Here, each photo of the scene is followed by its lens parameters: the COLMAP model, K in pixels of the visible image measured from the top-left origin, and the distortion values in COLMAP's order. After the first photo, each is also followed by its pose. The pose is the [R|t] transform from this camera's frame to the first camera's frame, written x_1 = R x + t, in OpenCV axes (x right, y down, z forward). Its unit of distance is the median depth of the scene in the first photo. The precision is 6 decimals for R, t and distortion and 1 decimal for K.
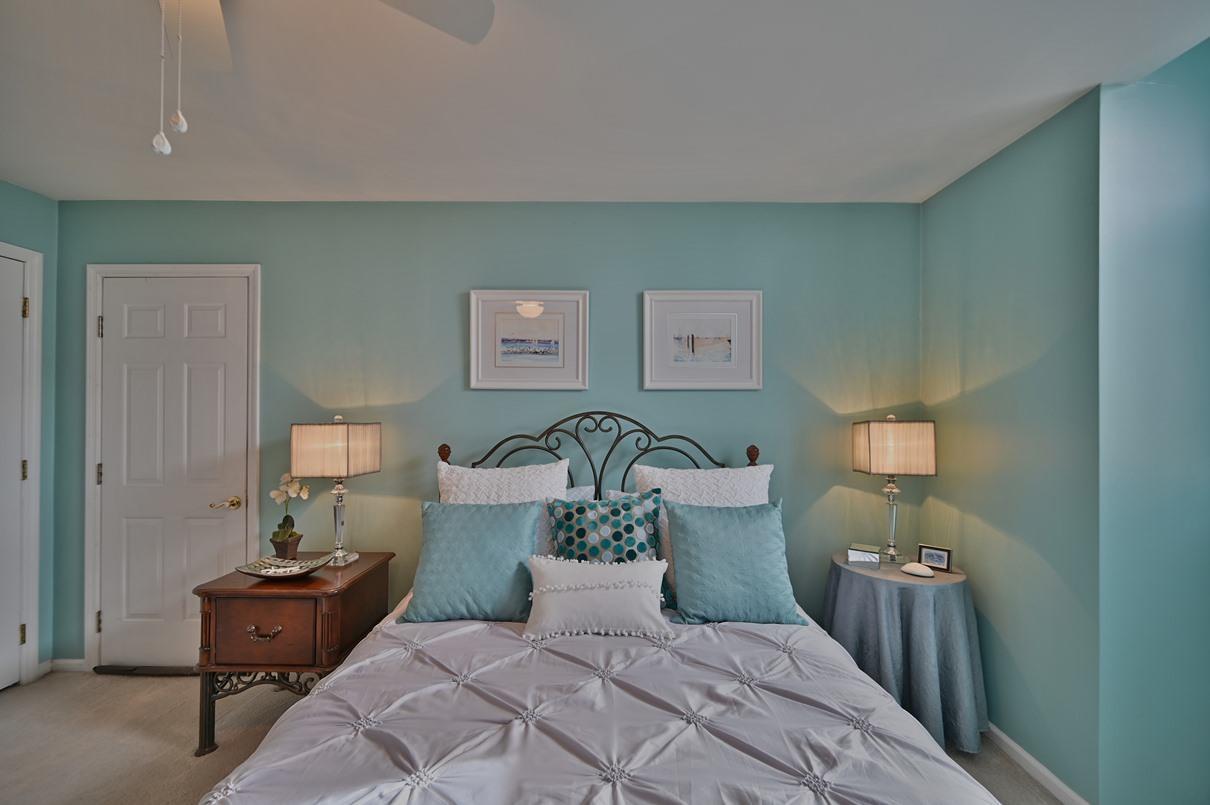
lens RADIAL K [[477.3, 0, 606.0], [0, 477.3, 406.8], [0, 0, 1]] dist [-0.002655, 0.000717]
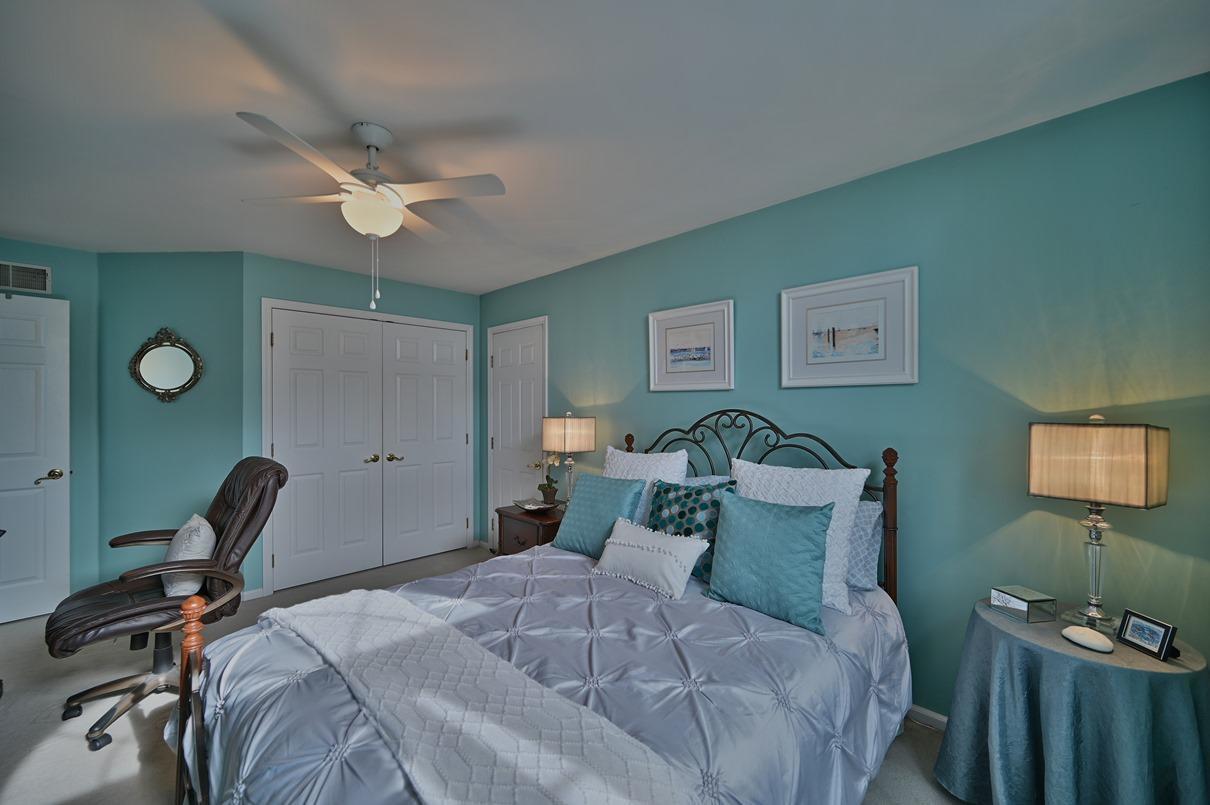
lens RADIAL K [[477.3, 0, 616.0], [0, 477.3, 405.1], [0, 0, 1]] dist [-0.002655, 0.000717]
pose [[0.721216, -0.004731, -0.692694, 0.550392], [0.010533, 0.999936, 0.004137, -0.007089], [0.692631, -0.010280, 0.721219, 0.021893]]
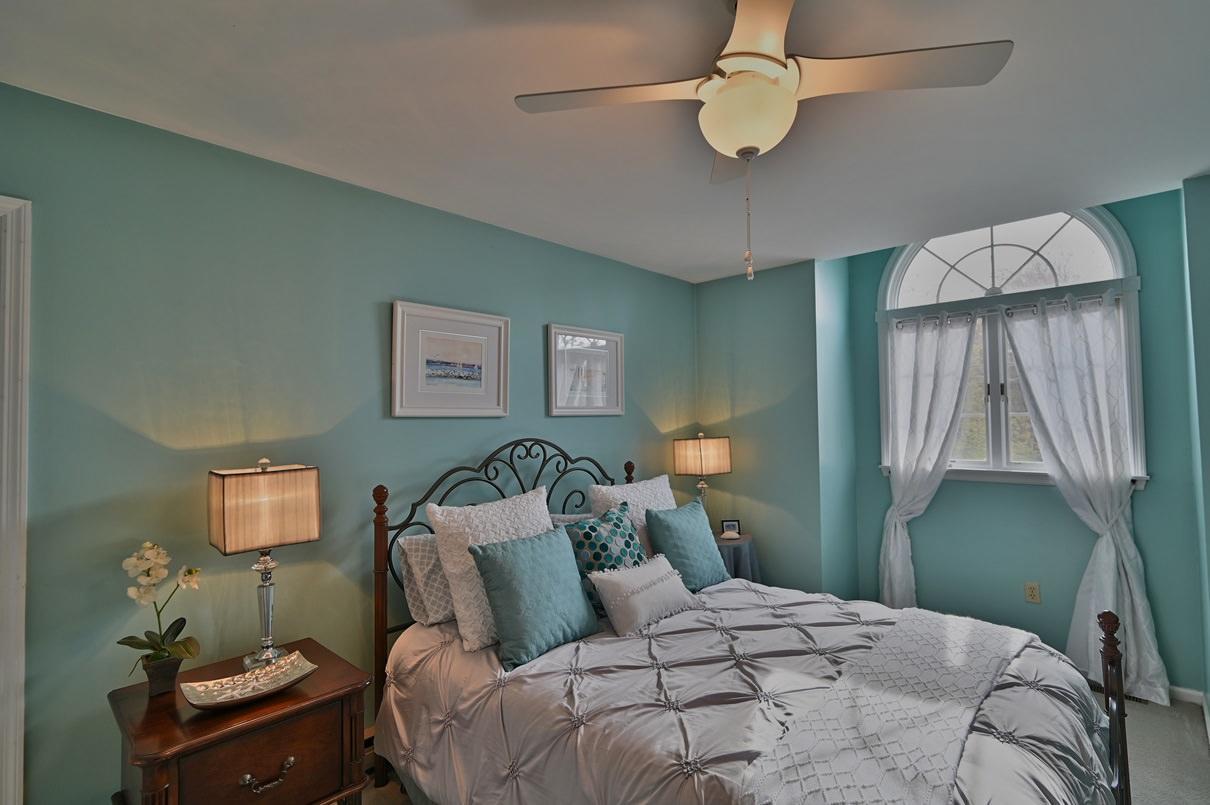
lens RADIAL K [[569.3, 0, 611.8], [0, 569.3, 395.2], [0, 0, 1]] dist [0.001802, 0.001301]
pose [[0.678221, 0.017198, 0.734657, -0.794121], [0.007927, 0.999497, -0.030717, -0.044091], [-0.734815, 0.026657, 0.677743, 0.038758]]
